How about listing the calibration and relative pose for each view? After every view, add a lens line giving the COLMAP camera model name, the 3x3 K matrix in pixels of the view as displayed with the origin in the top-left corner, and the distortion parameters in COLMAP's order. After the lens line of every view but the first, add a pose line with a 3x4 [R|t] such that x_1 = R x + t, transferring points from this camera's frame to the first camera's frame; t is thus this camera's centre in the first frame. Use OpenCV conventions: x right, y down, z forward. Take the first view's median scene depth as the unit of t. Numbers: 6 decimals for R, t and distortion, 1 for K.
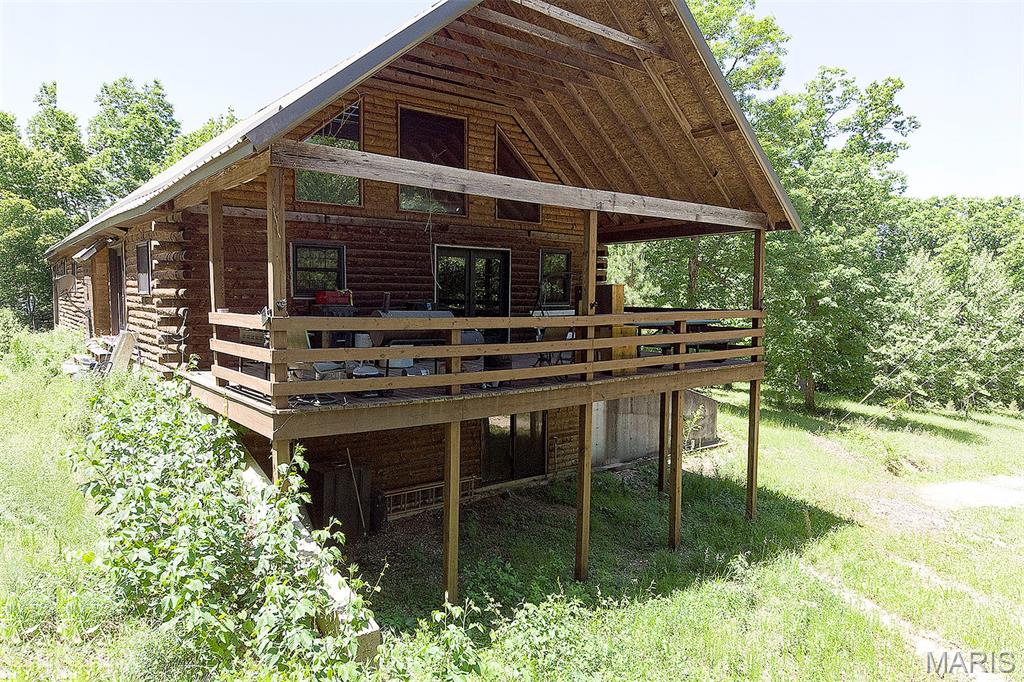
lens RADIAL K [[668.7, 0, 508.8], [0, 668.7, 339.3], [0, 0, 1]] dist [-0.002783, -0.000472]
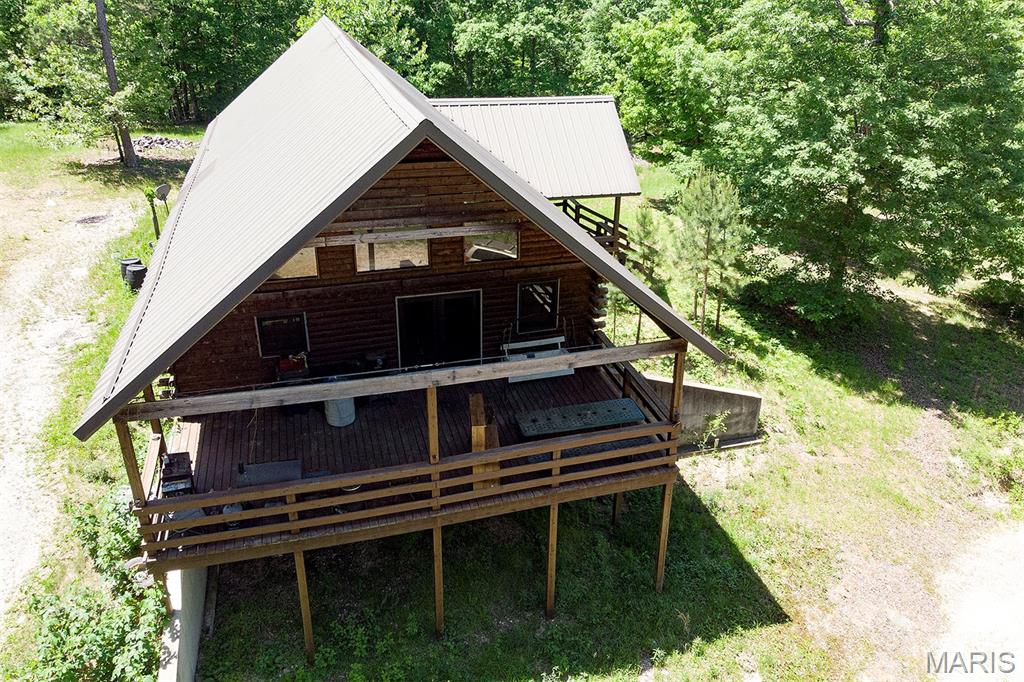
lens RADIAL K [[759.0, 0, 516.9], [0, 759.0, 297.2], [0, 0, 1]] dist [-0.018225, -0.023040]
pose [[0.926335, 0.152177, -0.344595, 0.577660], [-0.028815, 0.940716, 0.337970, -0.655940], [0.375597, -0.303144, 0.875803, -0.005879]]
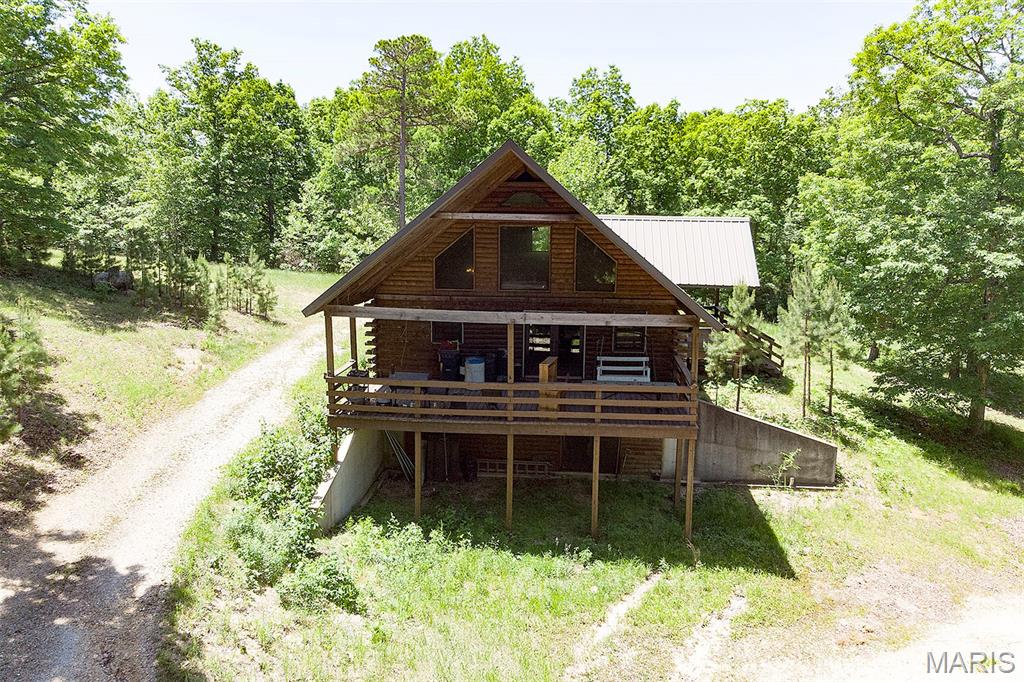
lens RADIAL K [[759.0, 0, 513.8], [0, 759.0, 342.0], [0, 0, 1]] dist [-0.018225, -0.023040]
pose [[0.727281, 0.116588, -0.676366, 1.240246], [-0.046924, 0.991607, 0.120471, -0.326771], [0.684734, -0.055878, 0.726647, -0.343392]]
